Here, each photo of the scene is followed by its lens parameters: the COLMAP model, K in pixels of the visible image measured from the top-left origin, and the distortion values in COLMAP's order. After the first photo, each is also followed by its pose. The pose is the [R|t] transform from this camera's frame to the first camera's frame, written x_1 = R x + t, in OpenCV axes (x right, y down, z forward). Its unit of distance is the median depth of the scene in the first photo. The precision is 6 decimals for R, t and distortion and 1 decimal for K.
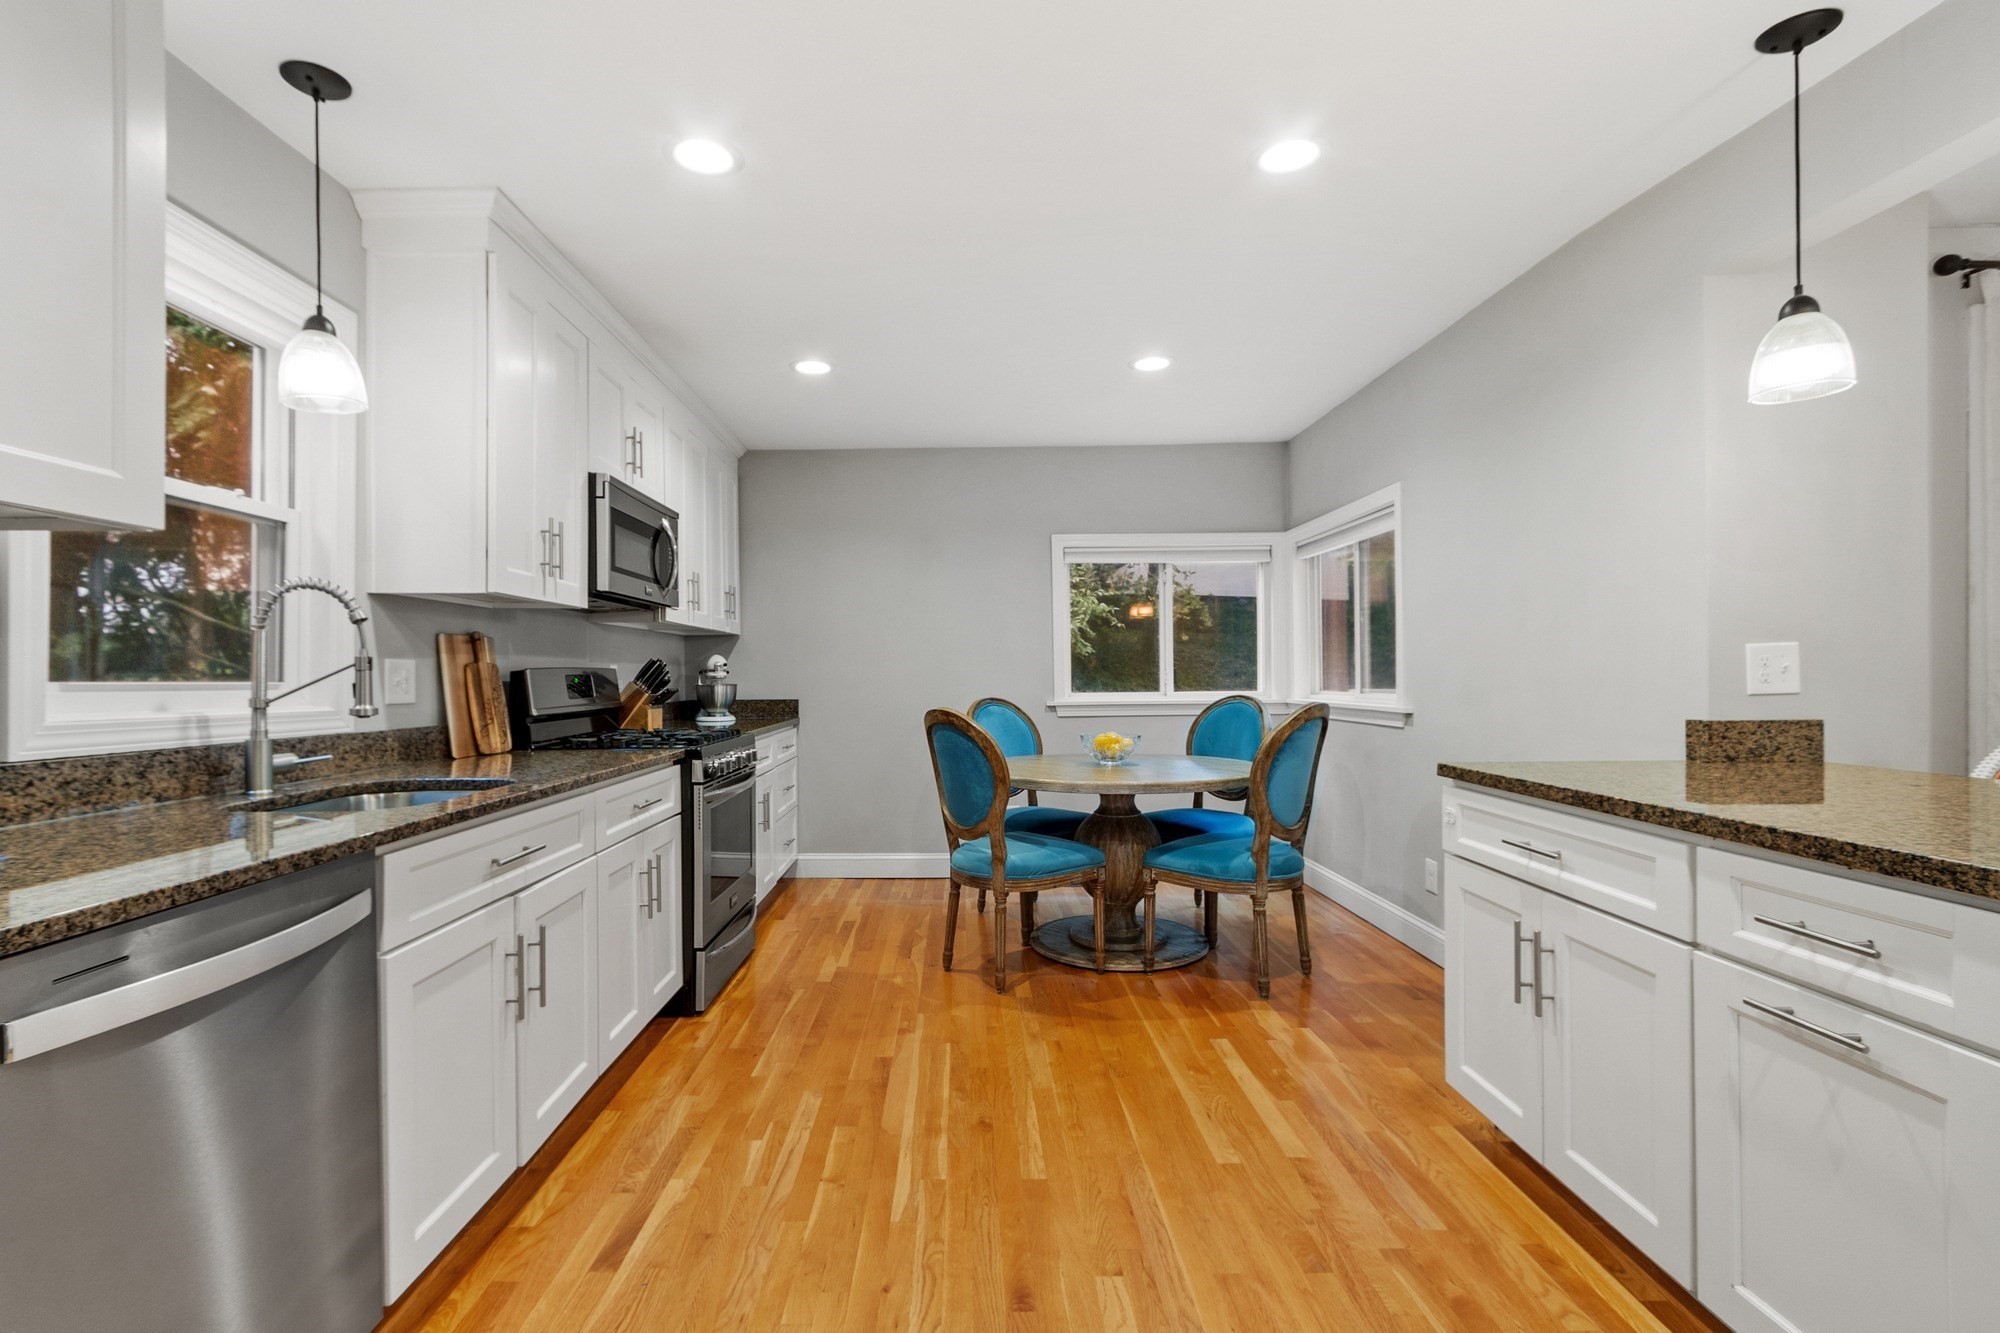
lens RADIAL K [[882.6, 0, 973.2], [0, 882.6, 674.9], [0, 0, 1]] dist [-0.000981, -0.000306]
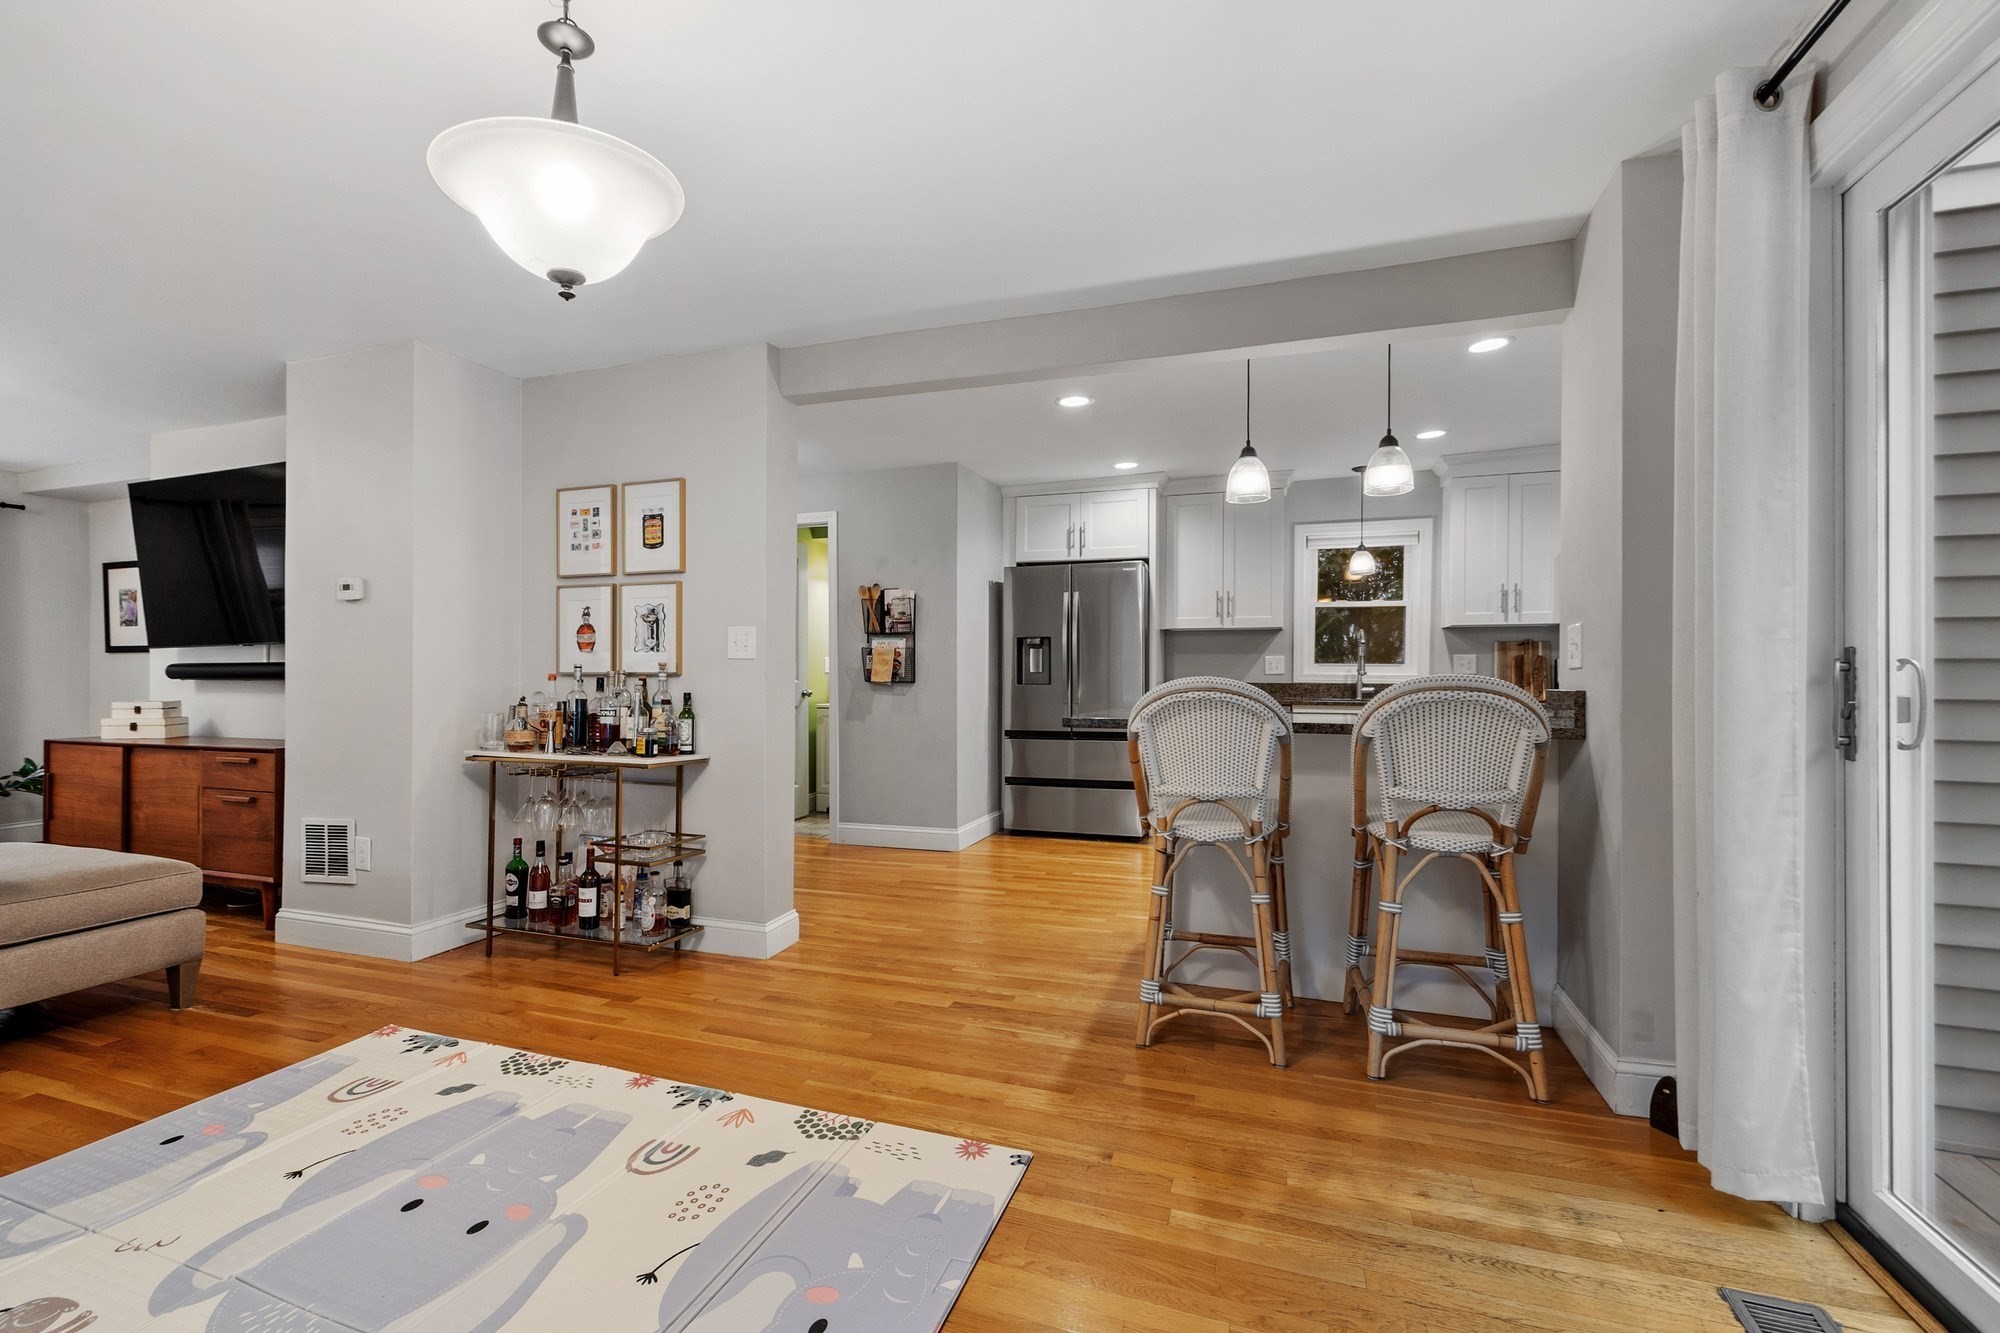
lens RADIAL K [[882.6, 0, 973.2], [0, 882.6, 674.9], [0, 0, 1]] dist [-0.000981, -0.000306]
pose [[-0.345886, -0.002857, -0.938272, 1.842026], [-0.002180, 0.999995, -0.002241, 0.039520], [0.938274, 0.001270, -0.345890, 0.554357]]
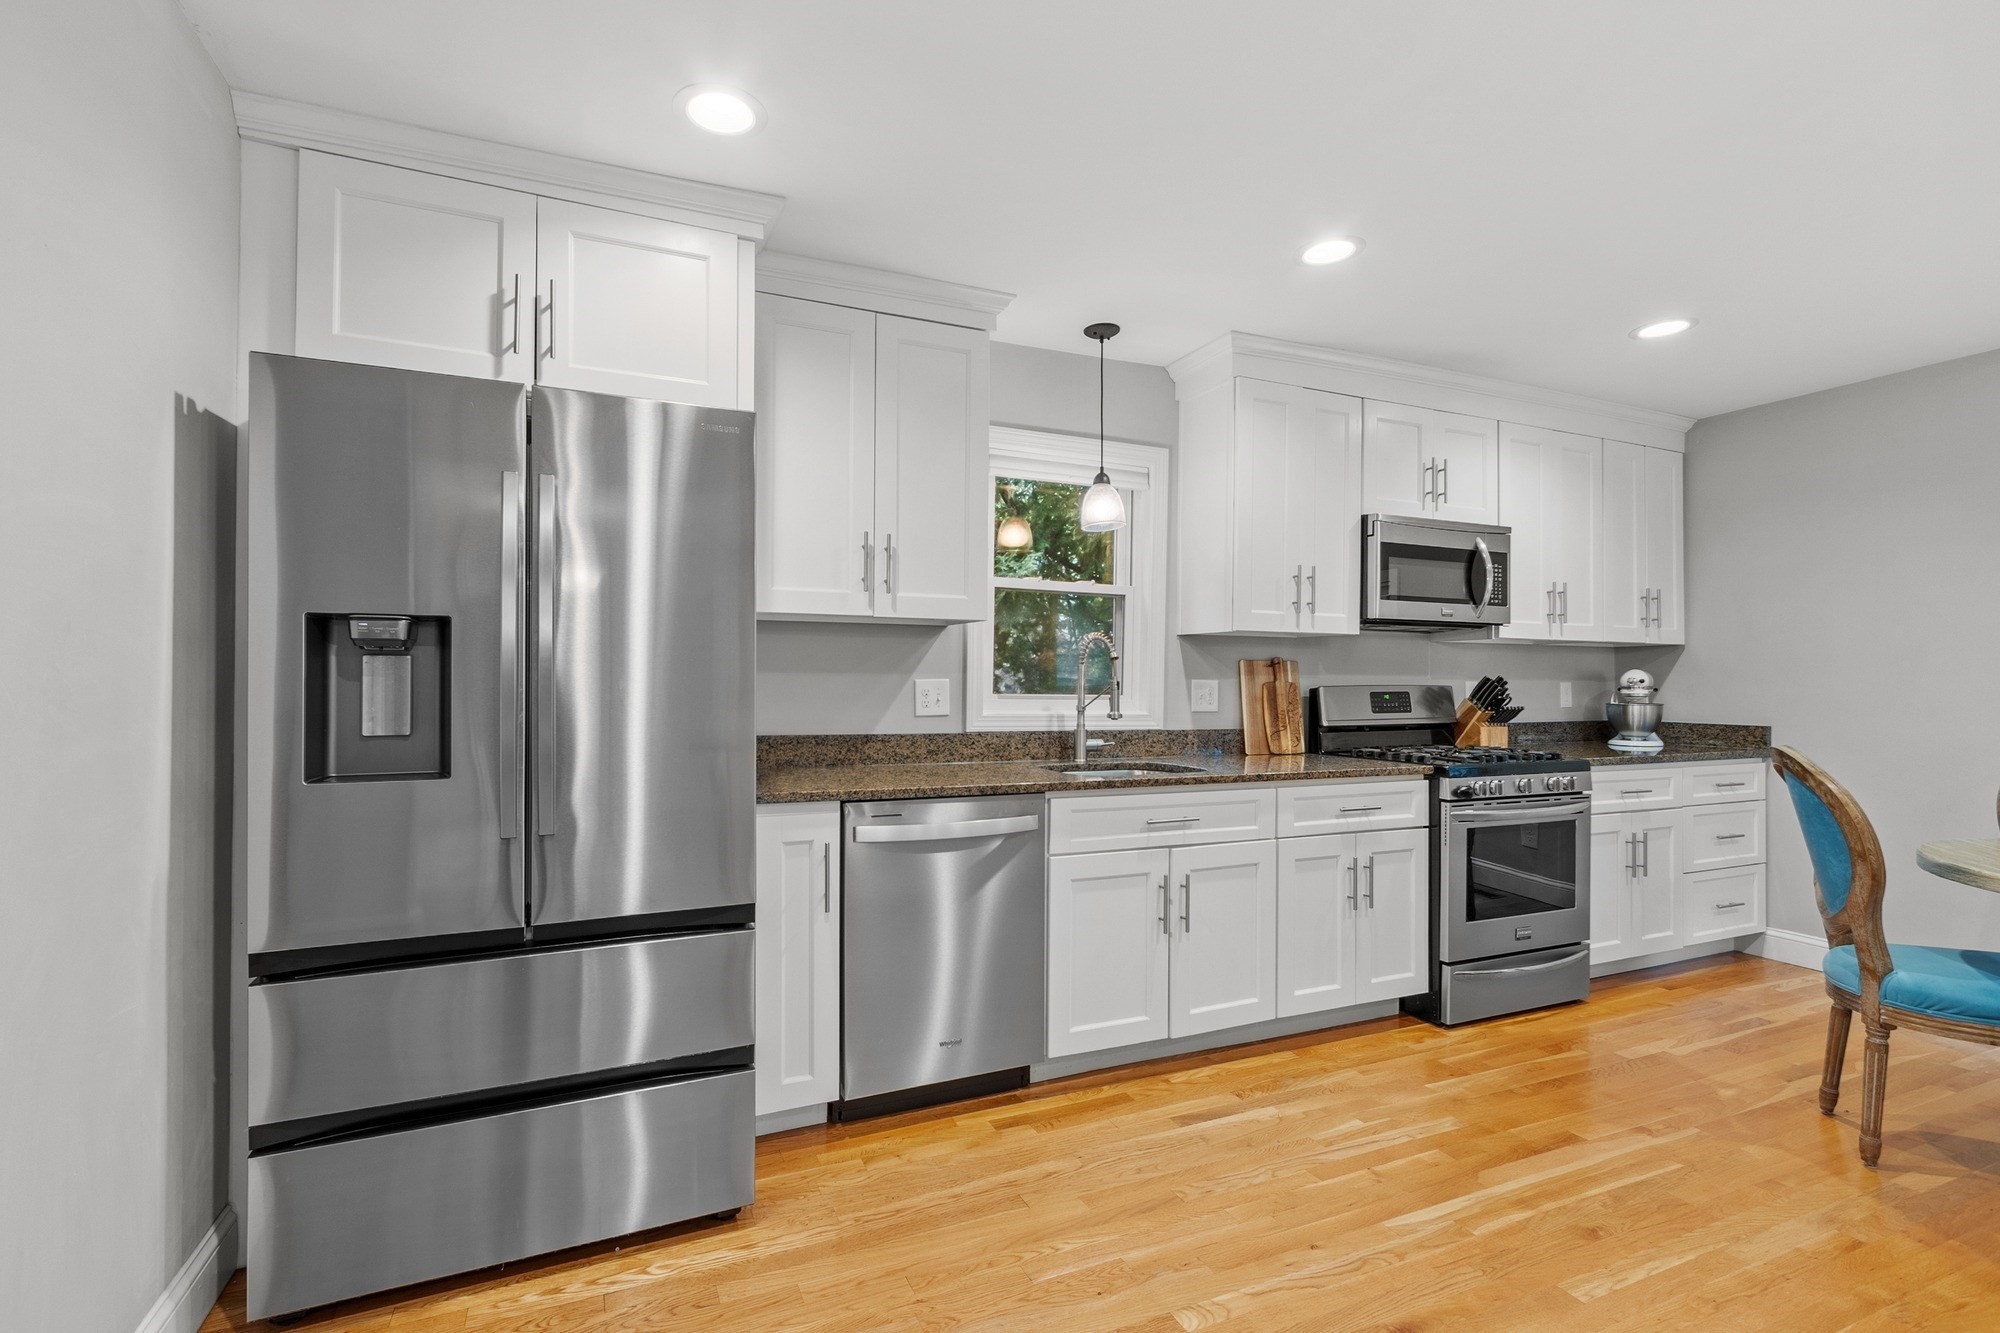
lens RADIAL K [[884.8, 0, 935.4], [0, 884.8, 669.4], [0, 0, 1]] dist [-0.001422, -0.000362]
pose [[0.373741, -0.002789, -0.927529, 0.467182], [-0.008504, 0.999943, -0.006433, -0.020531], [0.927494, 0.010292, 0.373696, 0.070181]]
